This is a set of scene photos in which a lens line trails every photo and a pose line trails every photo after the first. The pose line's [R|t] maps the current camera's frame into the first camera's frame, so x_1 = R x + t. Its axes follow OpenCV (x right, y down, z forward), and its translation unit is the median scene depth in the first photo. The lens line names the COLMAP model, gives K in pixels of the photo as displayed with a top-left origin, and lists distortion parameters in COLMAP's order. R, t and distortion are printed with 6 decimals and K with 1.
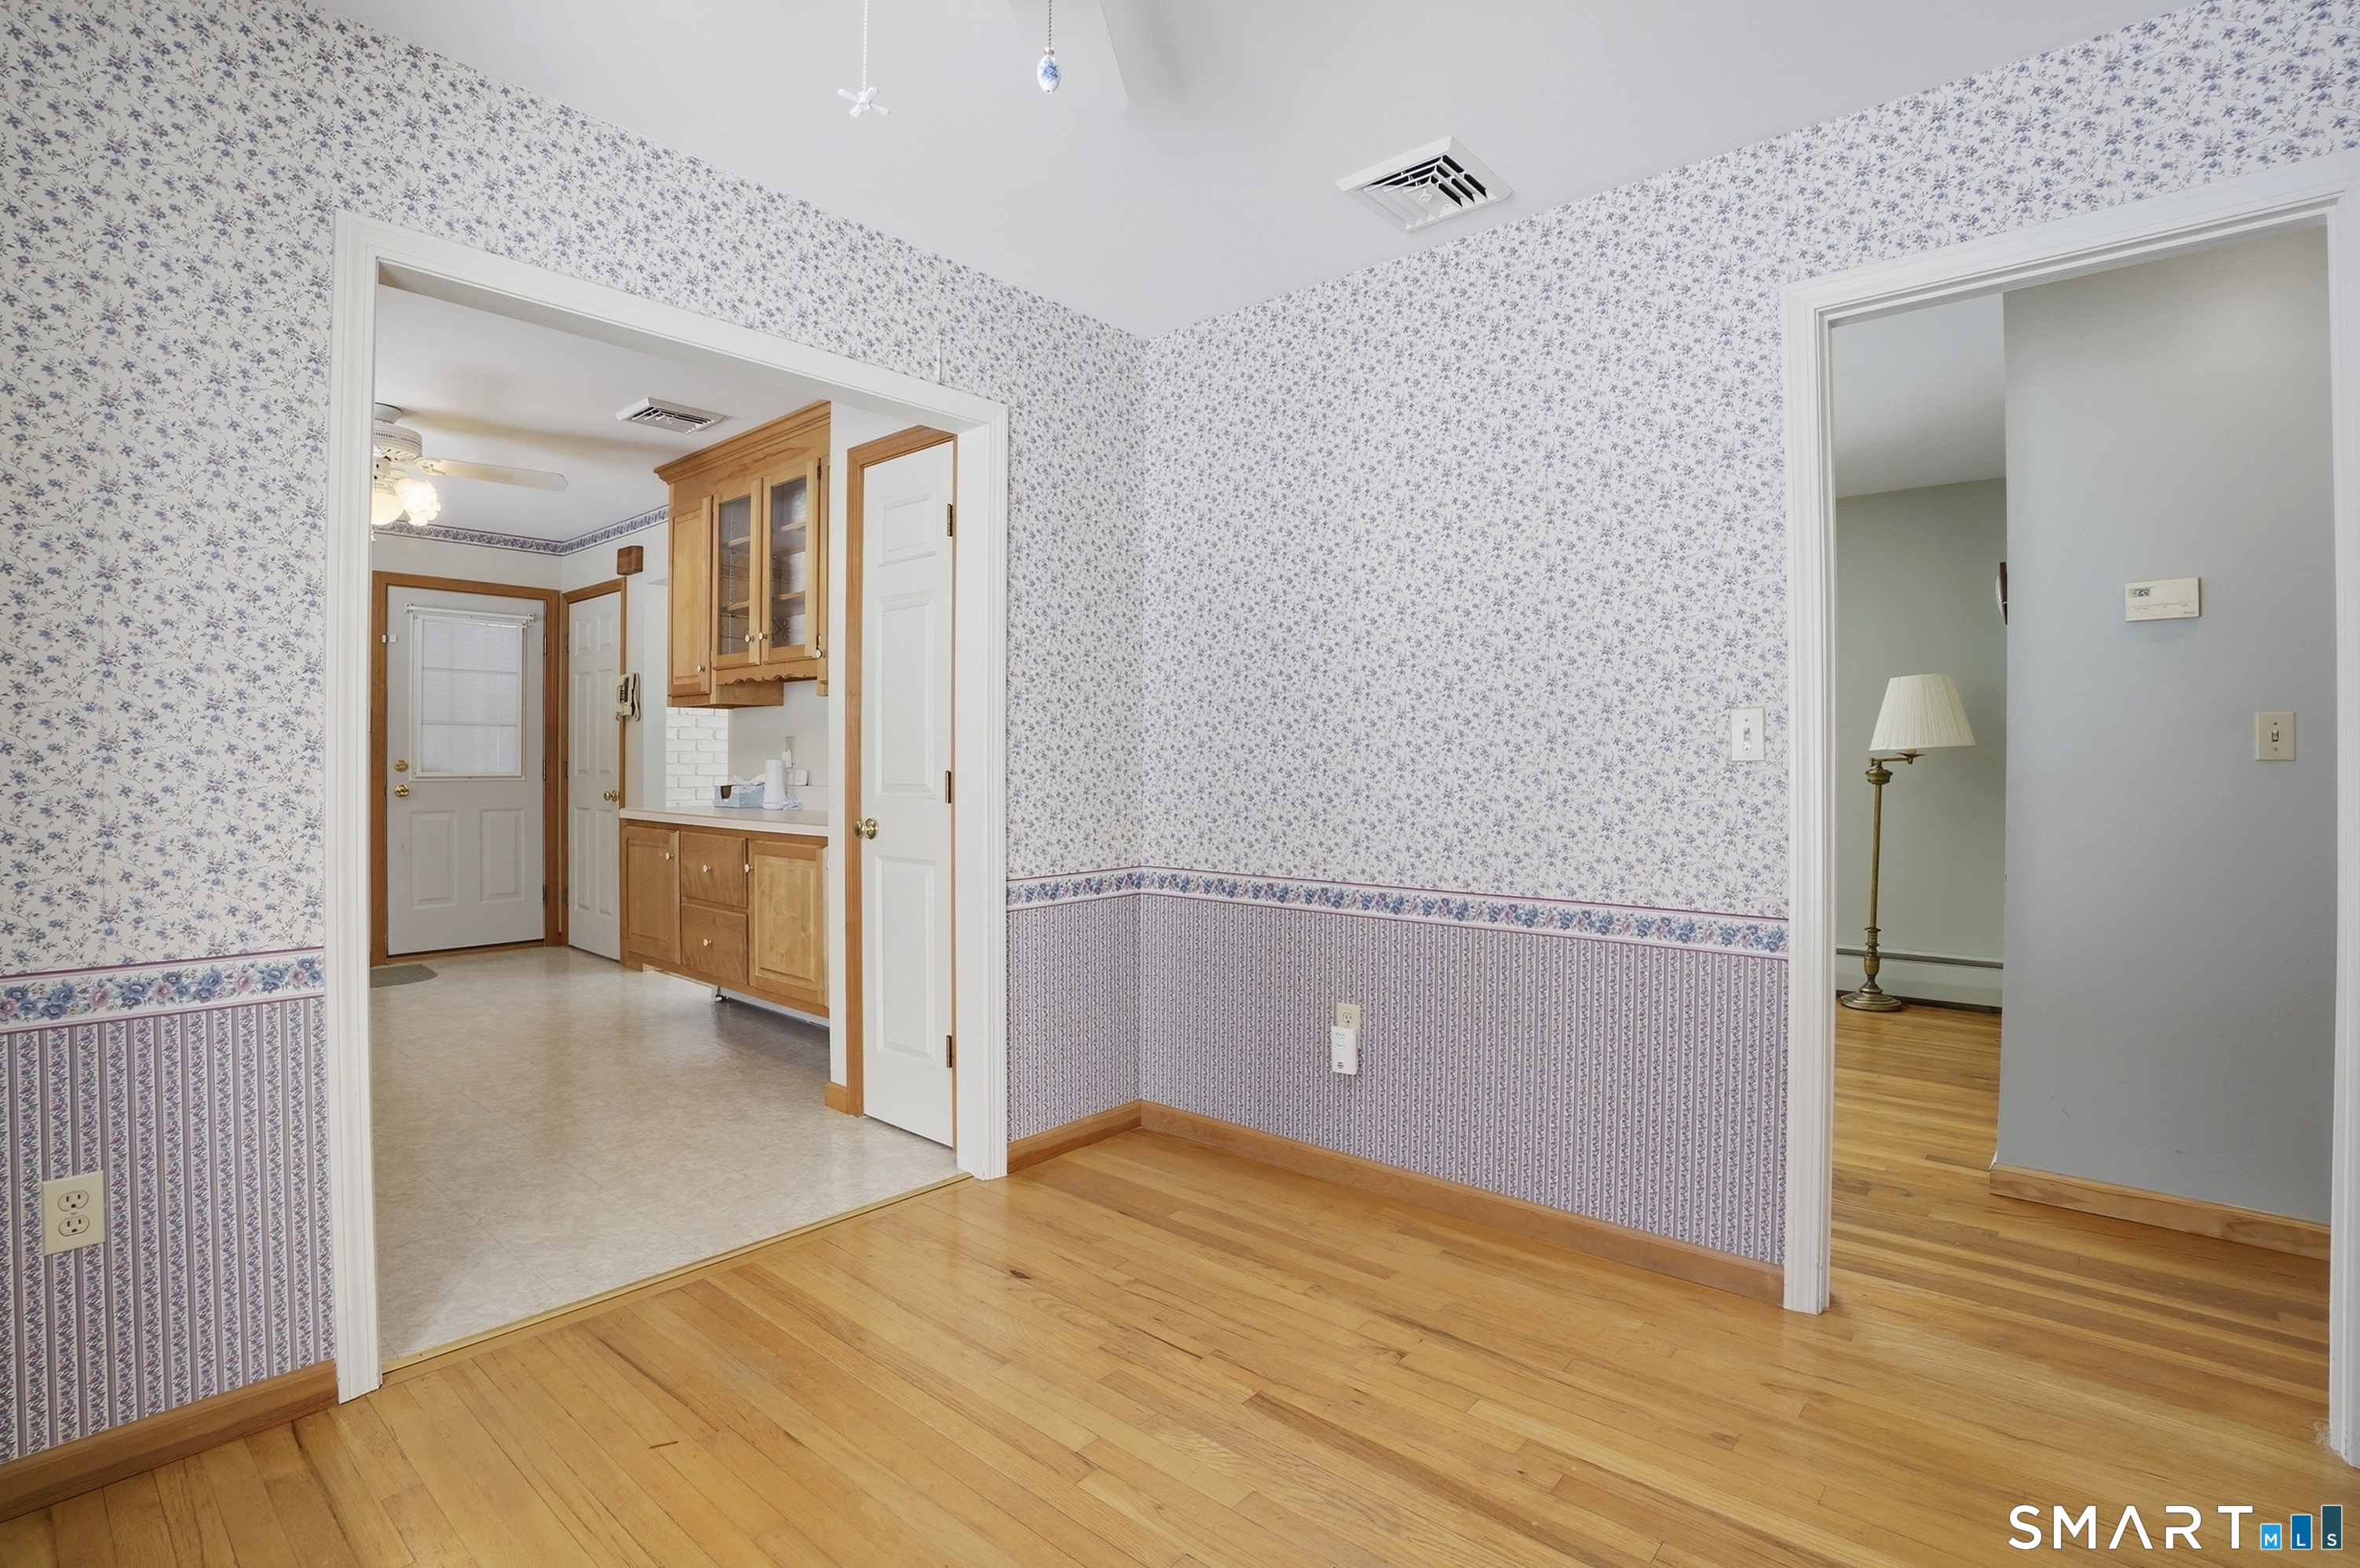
lens RADIAL K [[1096.6, 0, 1146.2], [0, 1096.6, 766.8], [0, 0, 1]] dist [-0.060445, 0.014561]
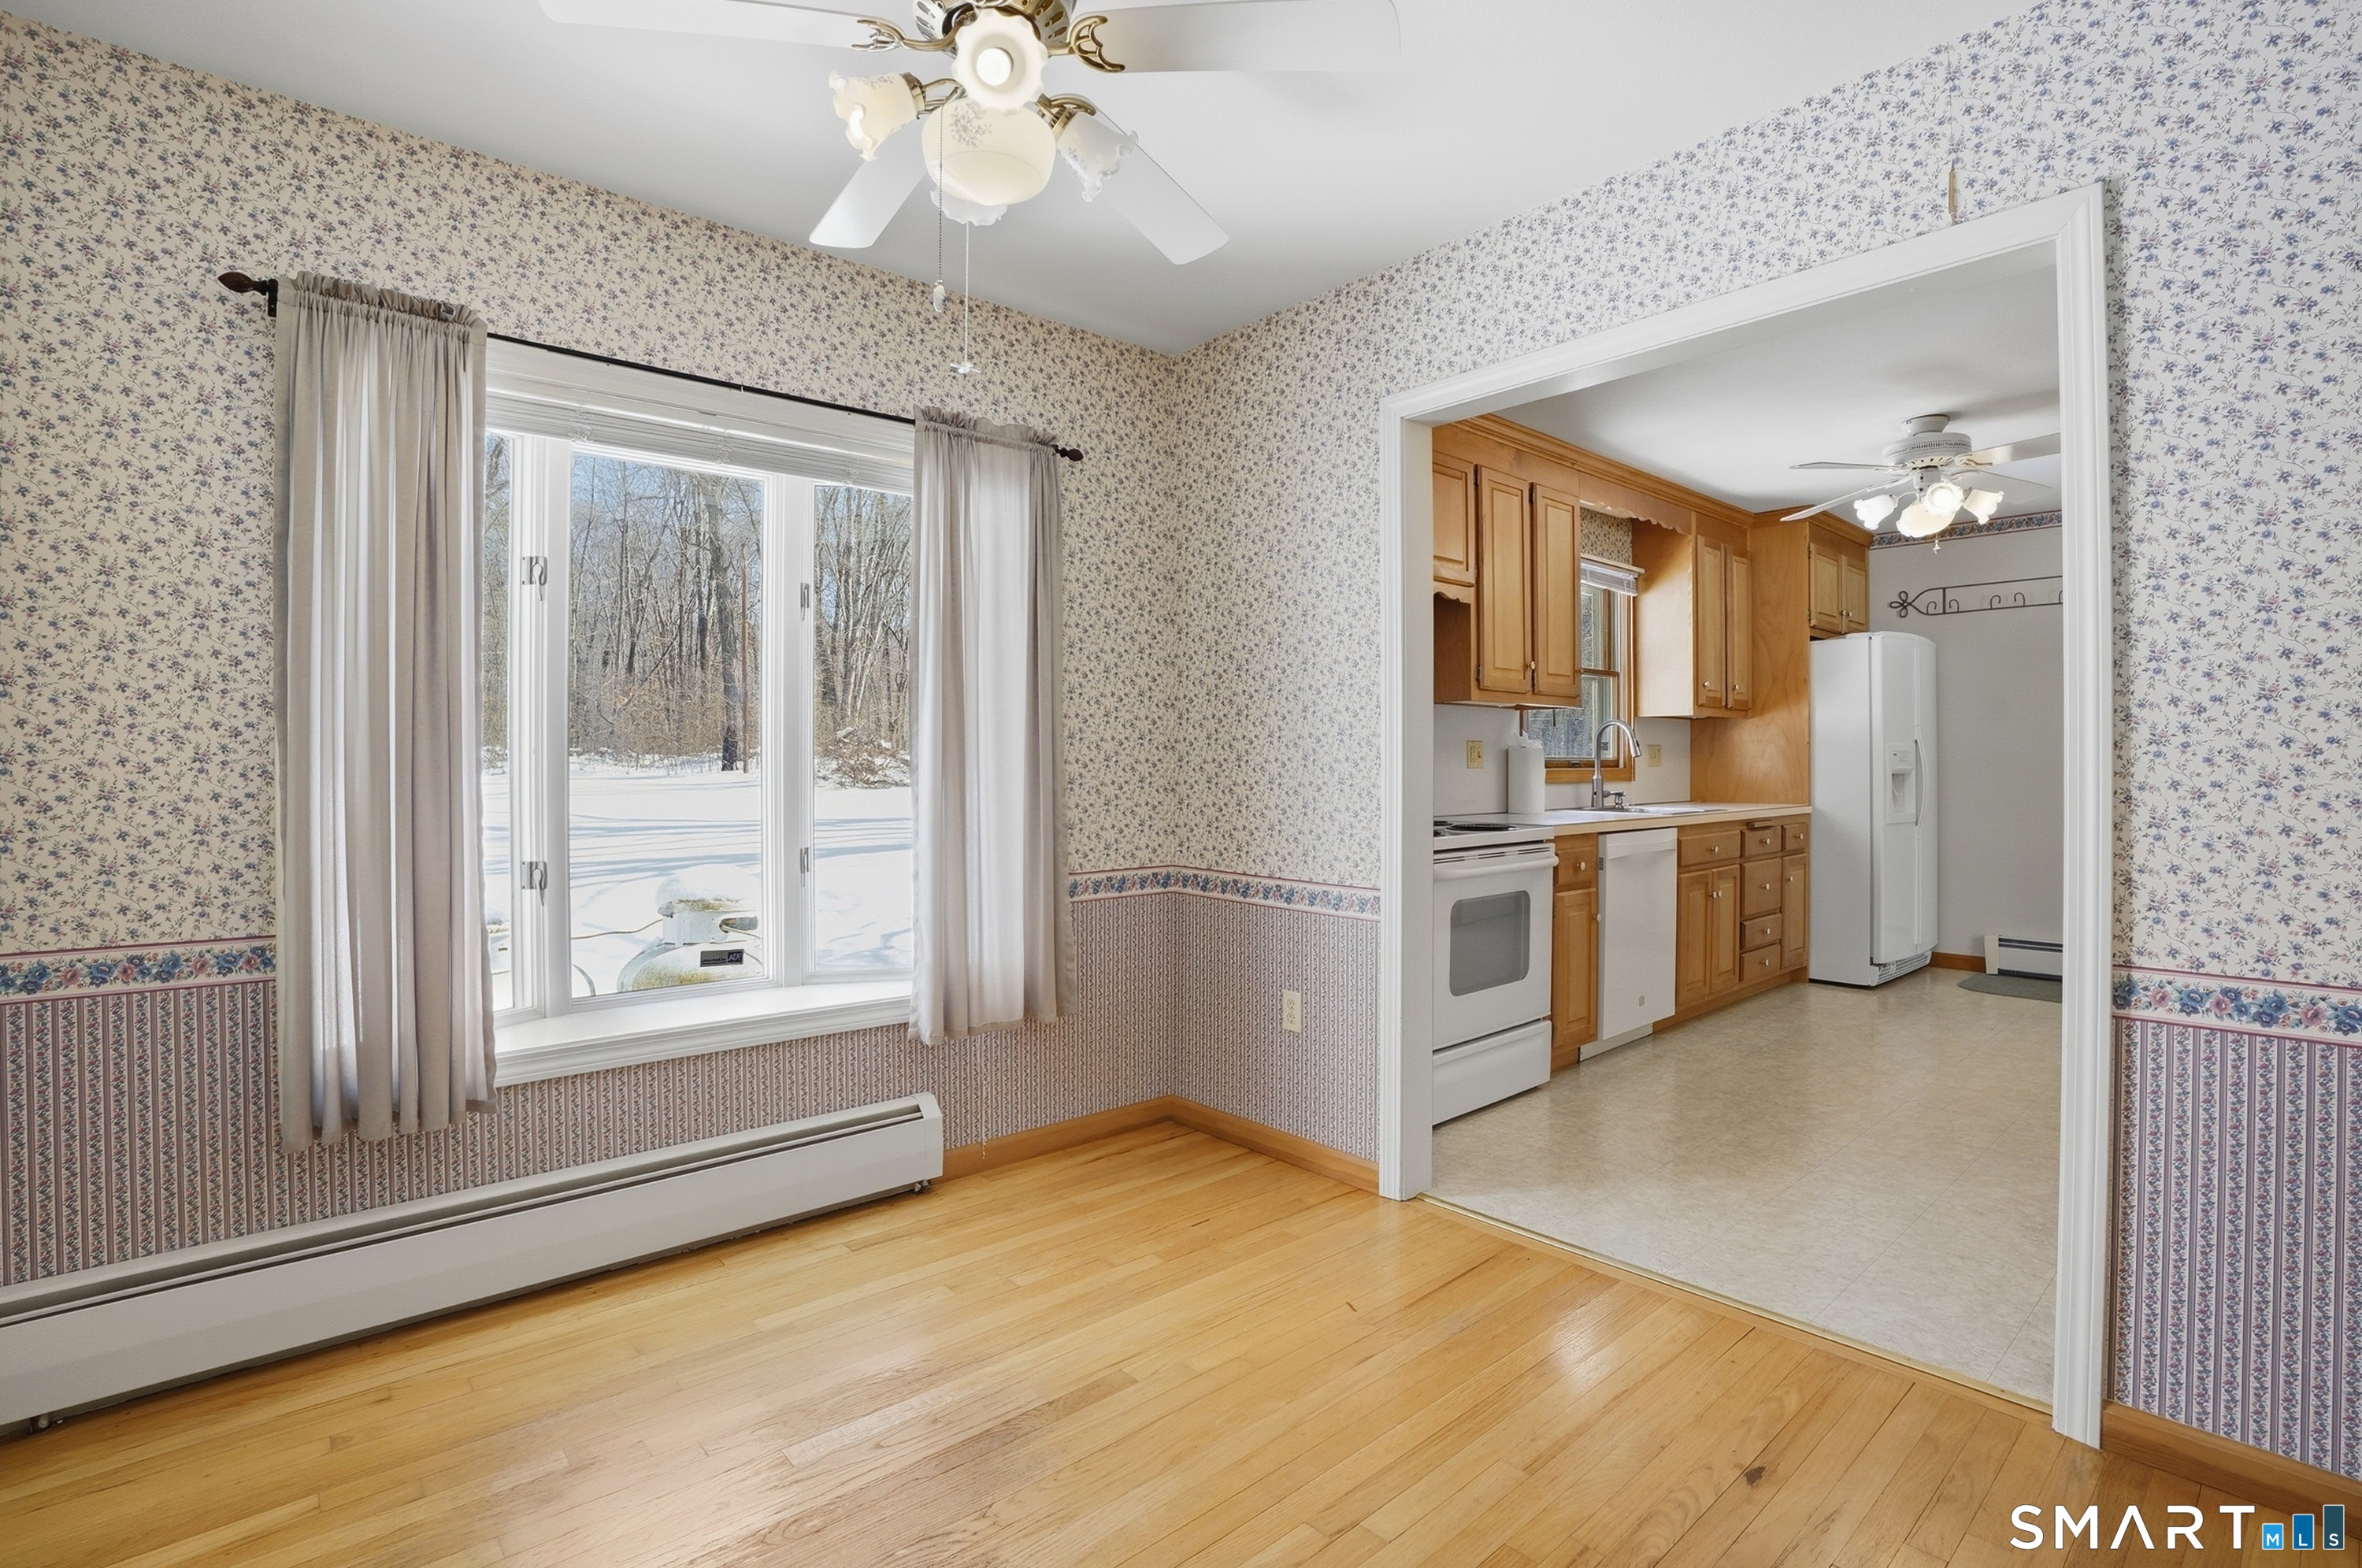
lens RADIAL K [[1097.5, 0, 1204.1], [0, 1097.5, 766.3], [0, 0, 1]] dist [-0.060445, 0.014561]
pose [[-0.091632, 0.000742, -0.995793, 0.498507], [-0.004206, 0.999991, 0.001132, -0.004125], [0.995784, 0.004292, -0.091628, 0.554669]]
